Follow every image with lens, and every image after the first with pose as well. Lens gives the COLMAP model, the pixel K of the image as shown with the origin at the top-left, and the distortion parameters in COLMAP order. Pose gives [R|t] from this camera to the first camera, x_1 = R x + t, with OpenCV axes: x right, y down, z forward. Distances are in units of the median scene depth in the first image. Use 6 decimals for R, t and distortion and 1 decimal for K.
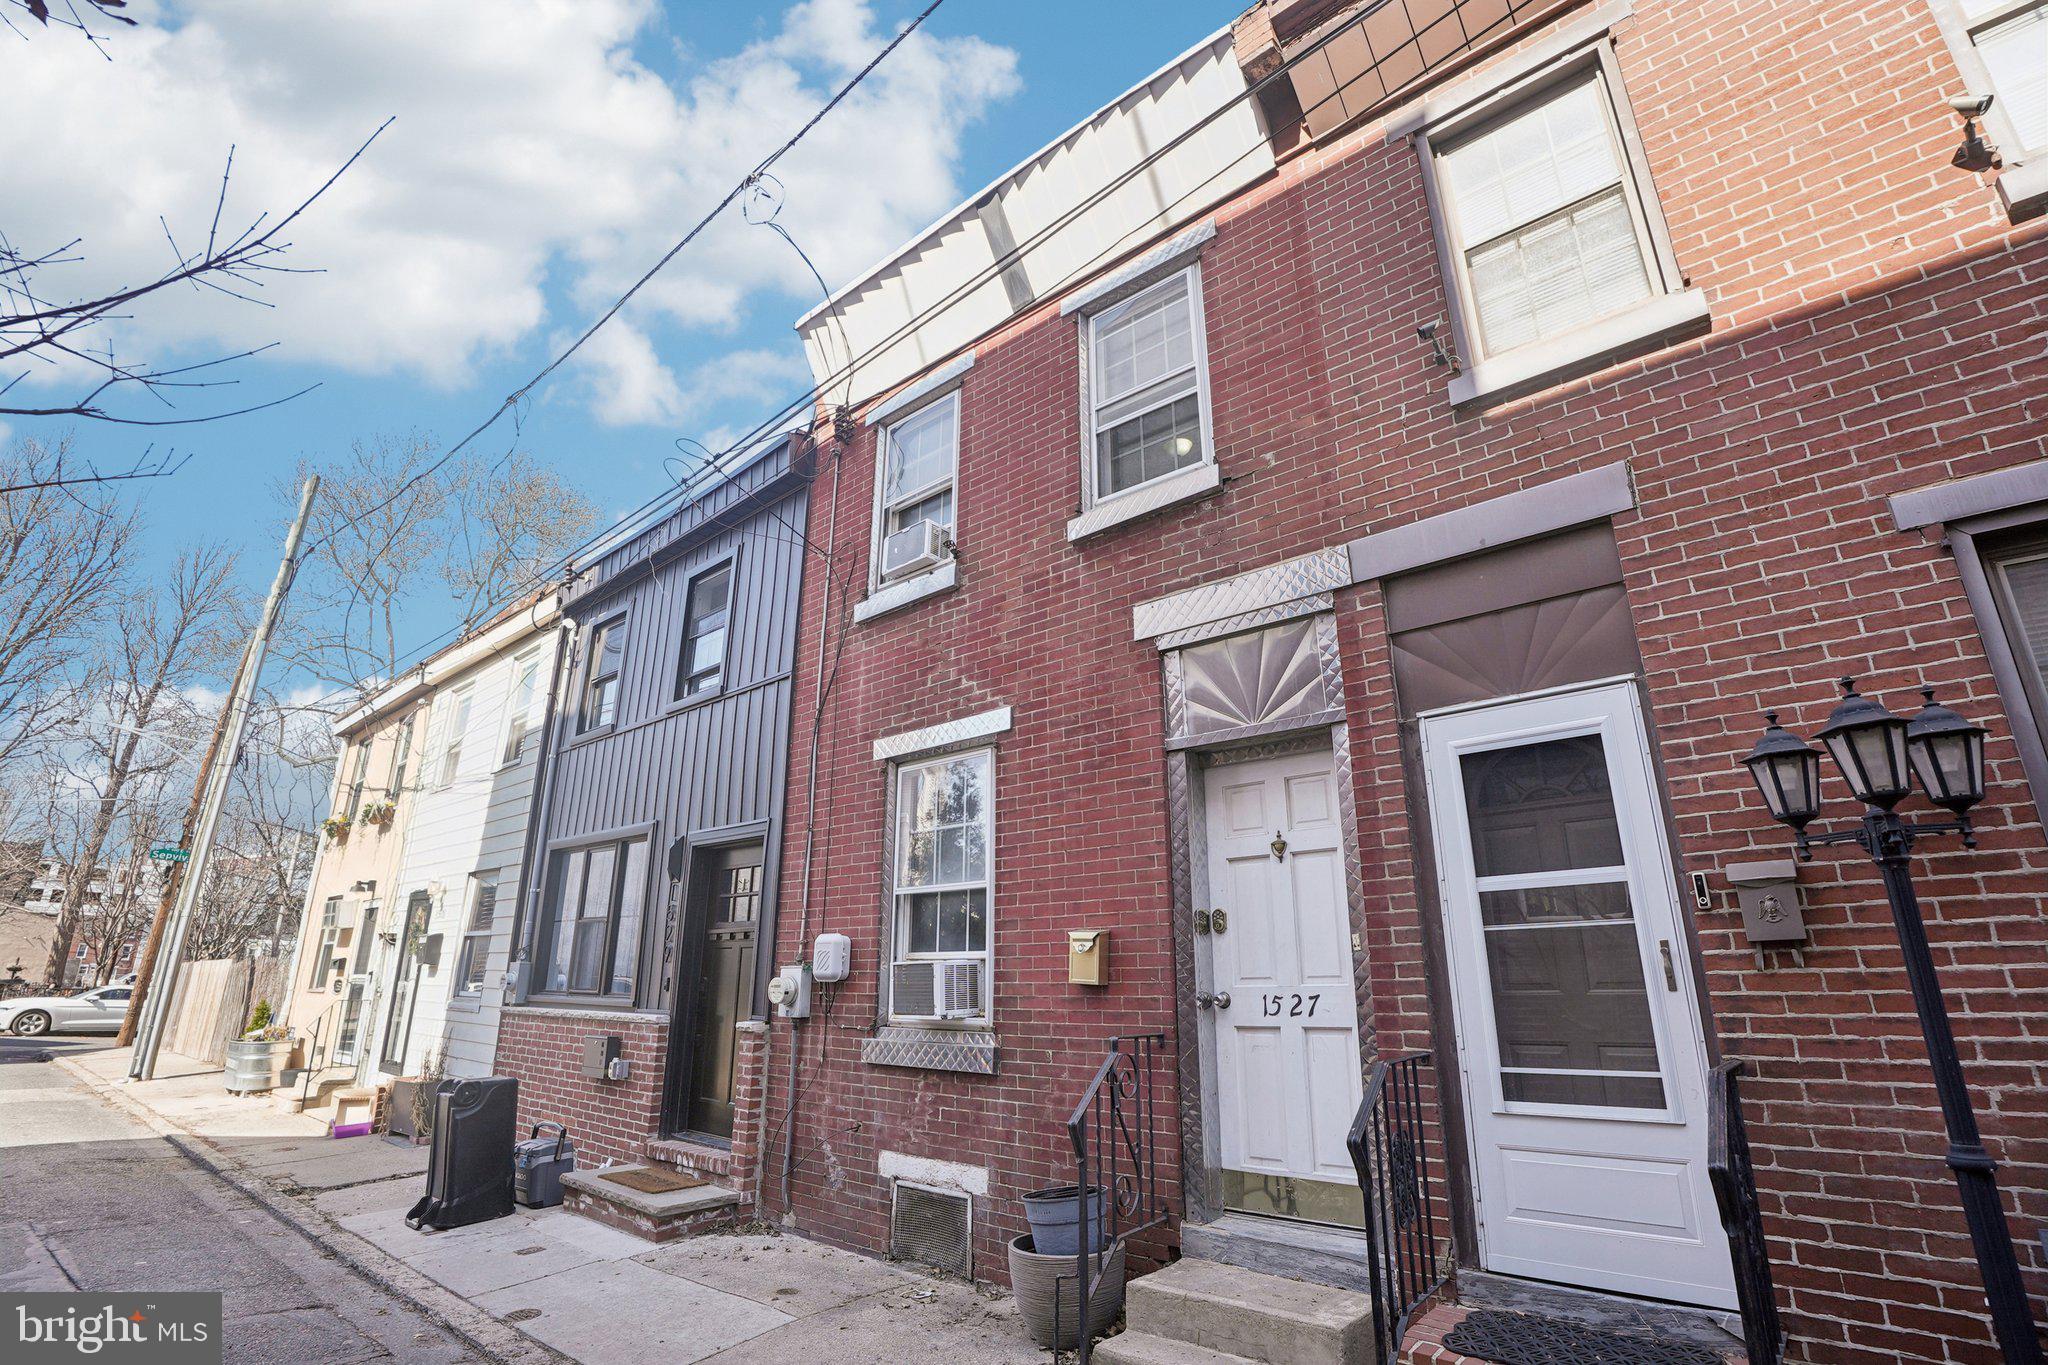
lens RADIAL K [[960.1, 0, 1005.0], [0, 960.1, 676.0], [0, 0, 1]] dist [-0.070983, 0.021046]
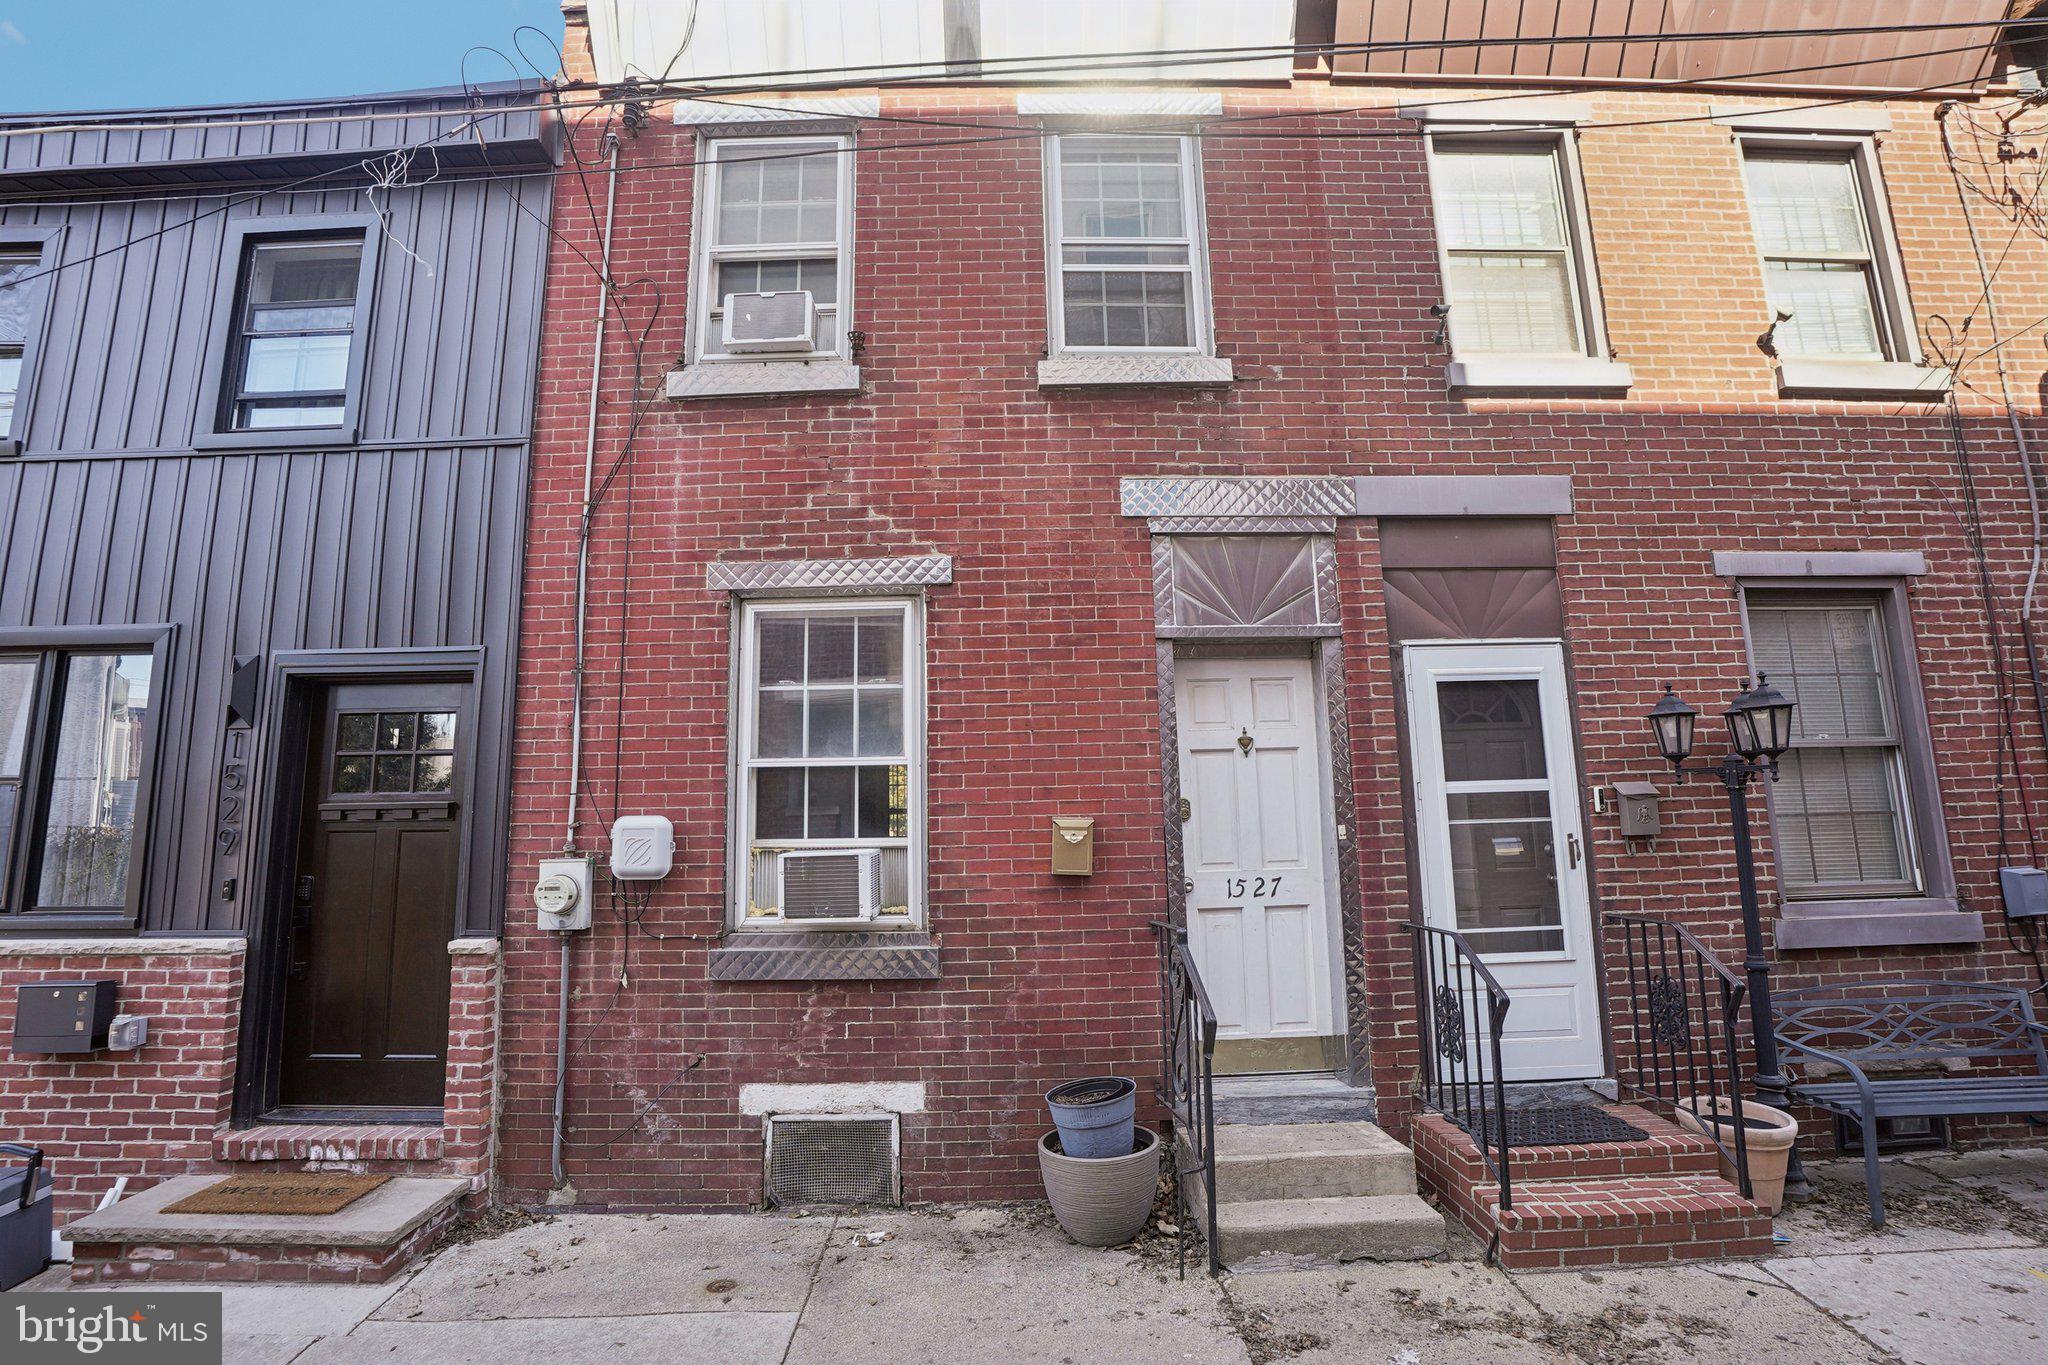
lens RADIAL K [[960.1, 0, 1005.0], [0, 960.1, 676.0], [0, 0, 1]] dist [-0.070983, 0.021046]
pose [[0.742397, 0.088139, 0.664137, -0.533170], [-0.186249, 0.979384, 0.078220, 0.061762], [-0.643551, -0.181765, 0.743508, 0.331087]]
